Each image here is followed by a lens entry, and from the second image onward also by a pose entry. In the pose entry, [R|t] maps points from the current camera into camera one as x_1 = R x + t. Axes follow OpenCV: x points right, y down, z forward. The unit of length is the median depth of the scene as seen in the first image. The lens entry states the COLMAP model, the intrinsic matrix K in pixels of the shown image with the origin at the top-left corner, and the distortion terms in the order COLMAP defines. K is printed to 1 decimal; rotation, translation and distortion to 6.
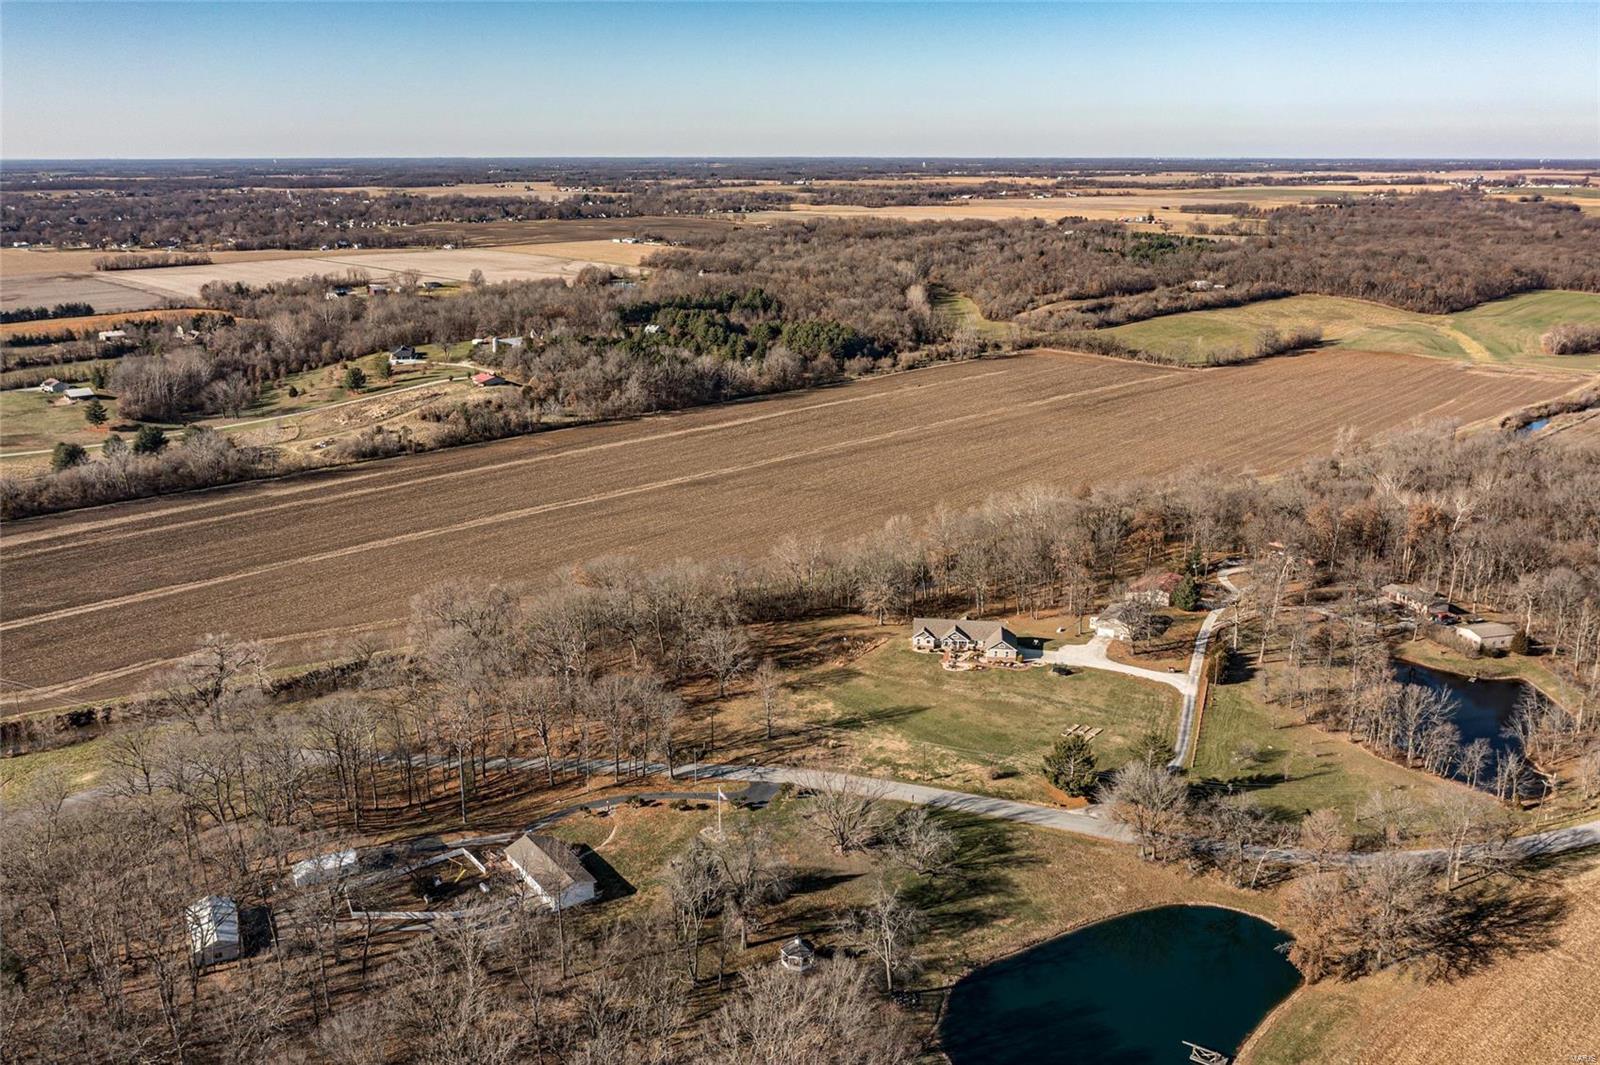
lens RADIAL K [[1290.5, 0, 800.0], [0, 1290.5, 532.5], [0, 0, 1]] dist [-0.001535, -0.004738]
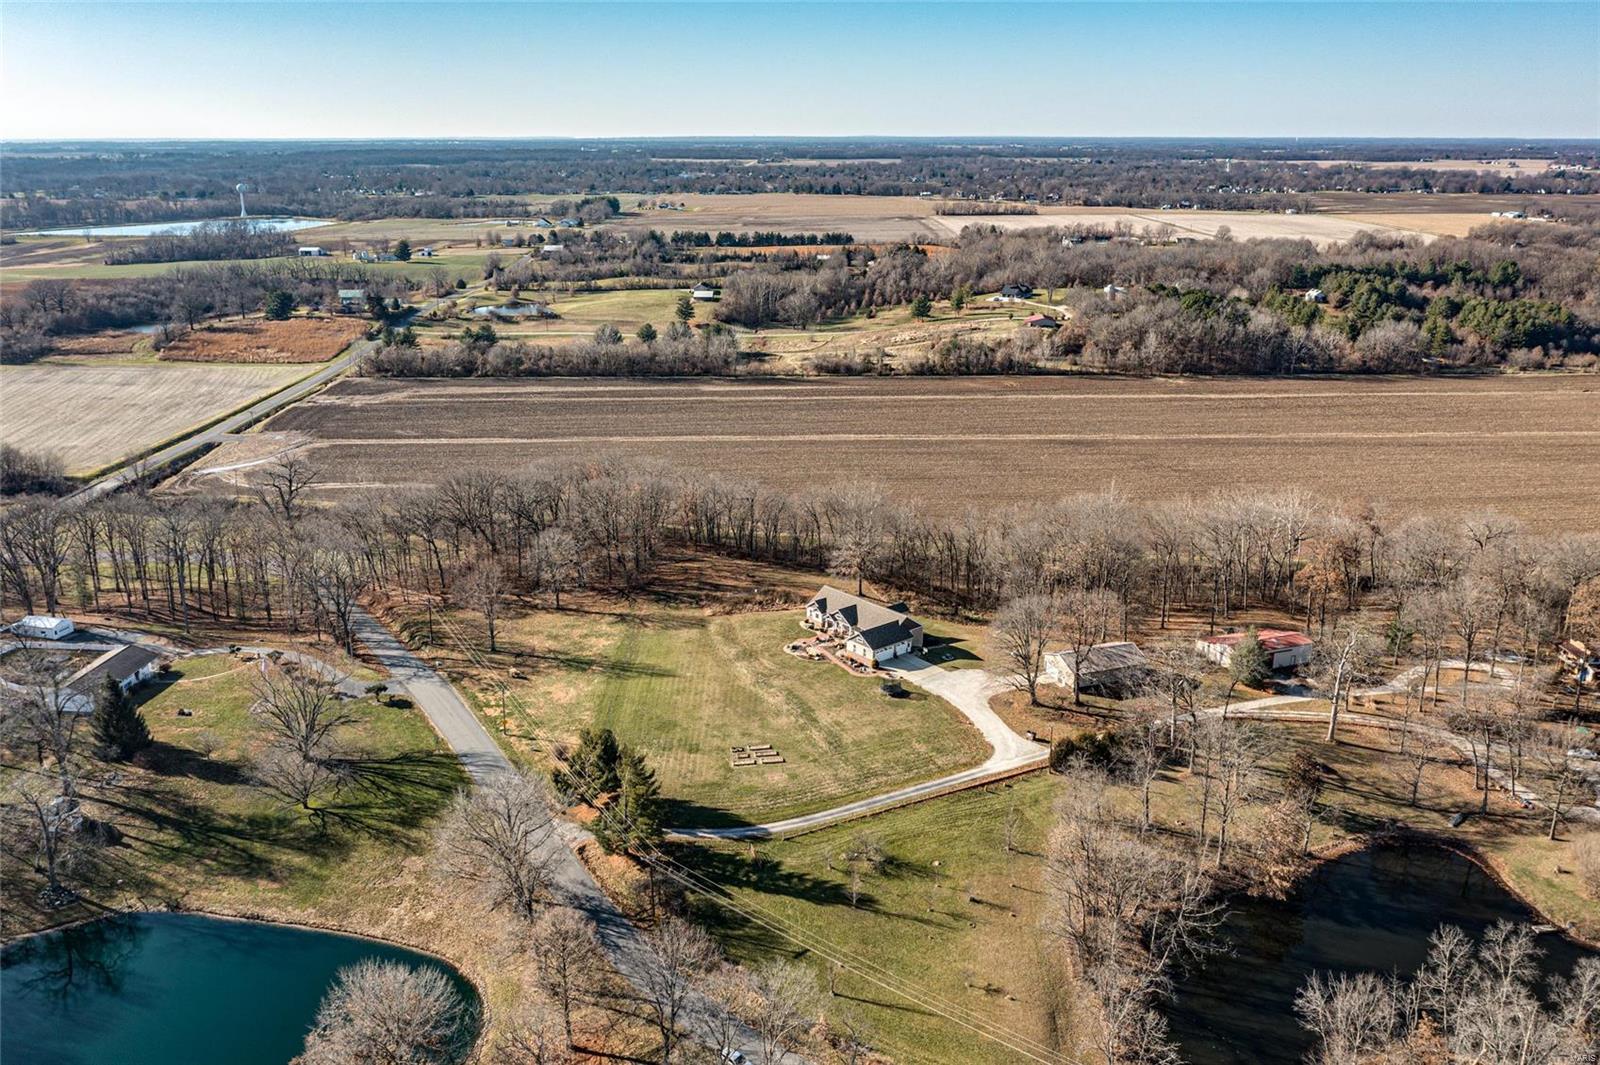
lens RADIAL K [[1290.5, 0, 800.0], [0, 1290.5, 532.5], [0, 0, 1]] dist [-0.001535, -0.004738]
pose [[0.744020, 0.200066, -0.637501, 0.279079], [-0.190627, 0.978023, 0.084453, -0.014179], [0.640386, 0.058690, 0.765807, 0.186053]]
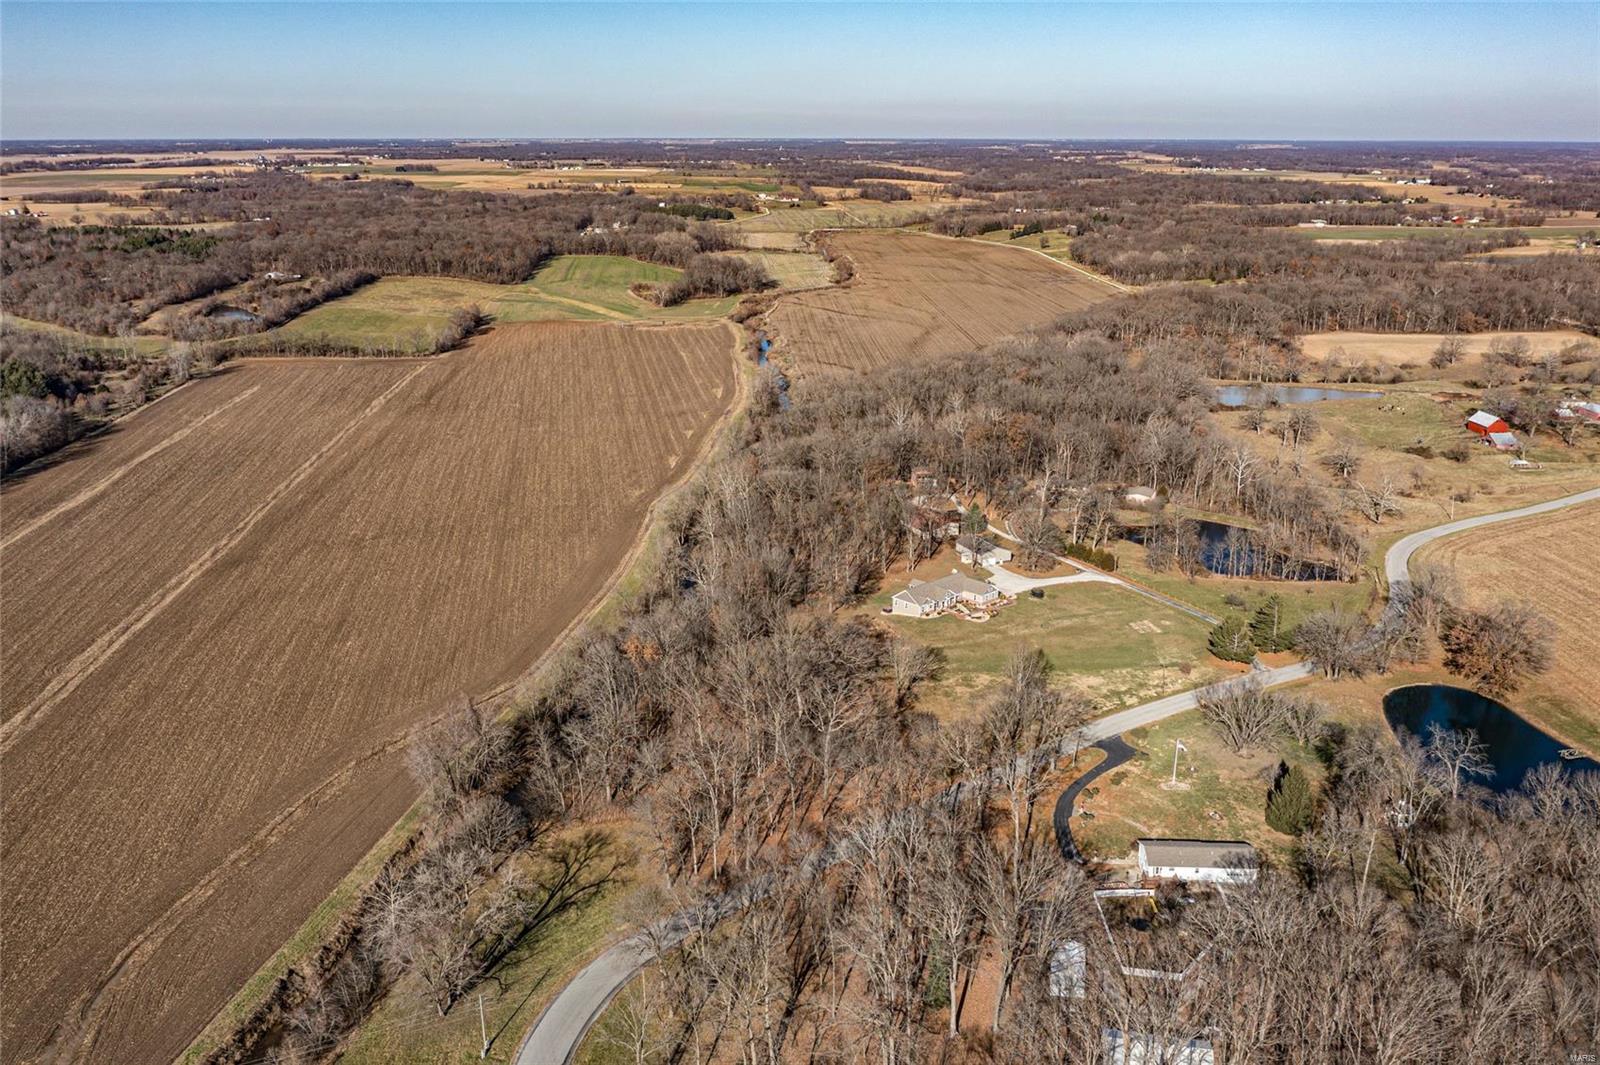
lens RADIAL K [[1290.5, 0, 800.0], [0, 1290.5, 532.5], [0, 0, 1]] dist [-0.001535, -0.004738]
pose [[0.646343, -0.227510, 0.728341, -0.352620], [0.217643, 0.969832, 0.109803, -0.055548], [-0.731350, 0.087548, 0.676360, 0.168205]]
